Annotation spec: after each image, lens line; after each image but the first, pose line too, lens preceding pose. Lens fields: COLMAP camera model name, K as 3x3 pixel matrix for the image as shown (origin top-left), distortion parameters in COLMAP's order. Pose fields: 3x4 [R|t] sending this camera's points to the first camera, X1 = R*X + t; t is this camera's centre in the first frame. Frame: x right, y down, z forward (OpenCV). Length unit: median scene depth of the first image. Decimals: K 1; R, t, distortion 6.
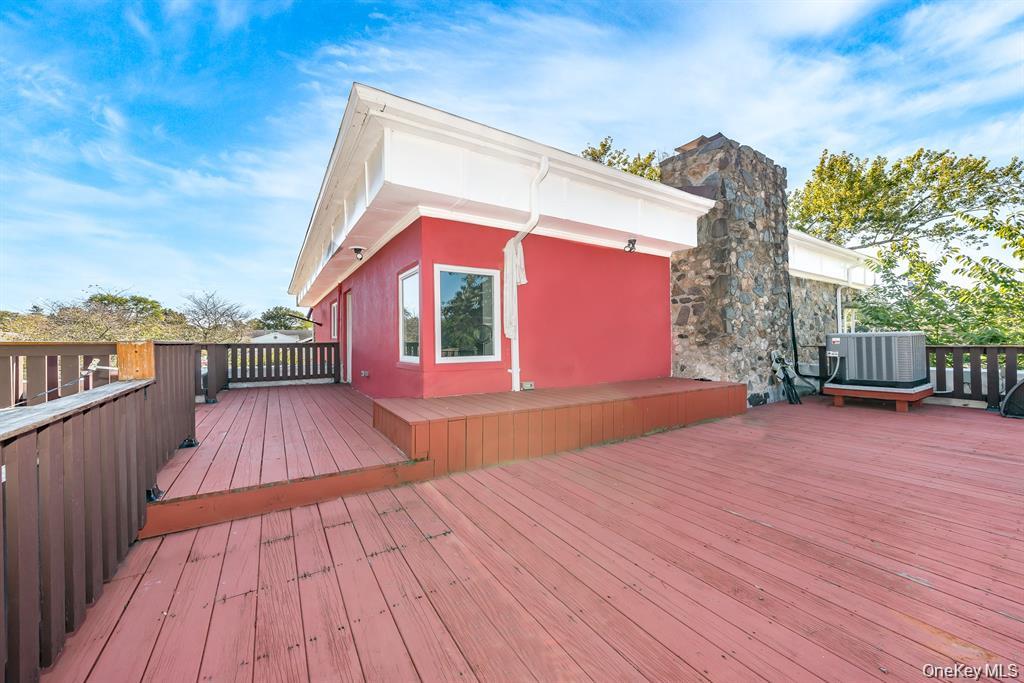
lens RADIAL K [[372.1, 0, 516.7], [0, 372.1, 342.3], [0, 0, 1]] dist [-0.005466, 0.000690]
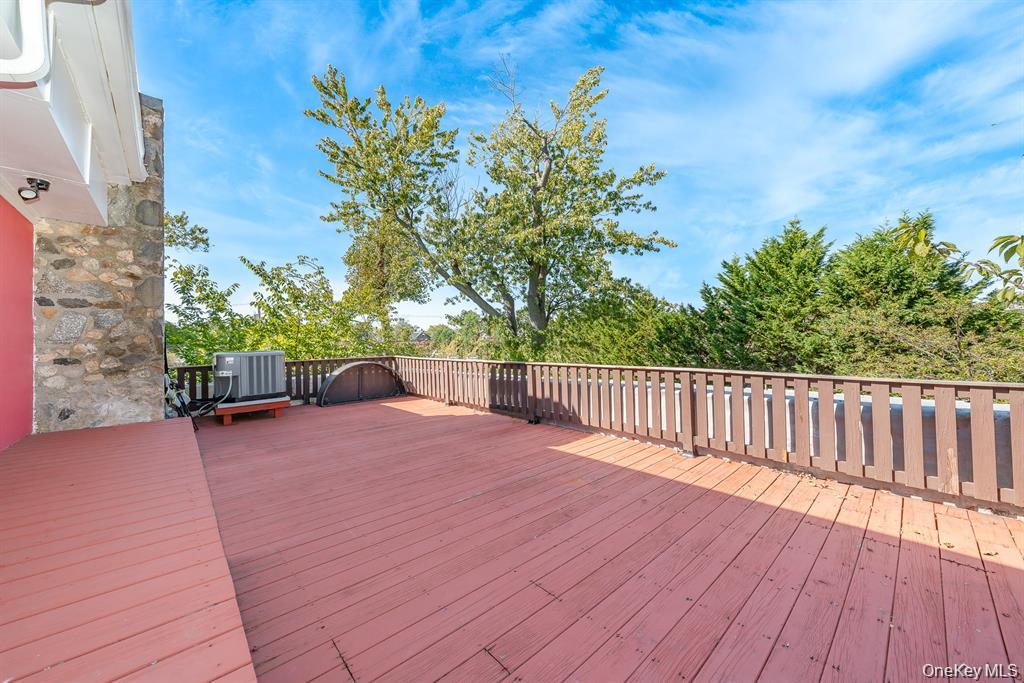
lens RADIAL K [[372.1, 0, 507.1], [0, 372.1, 338.2], [0, 0, 1]] dist [-0.005466, 0.000690]
pose [[-0.139189, 0.028005, 0.989870, -0.272700], [0.030484, 0.999247, -0.023984, -0.018927], [-0.989797, 0.026836, -0.139938, 0.402104]]
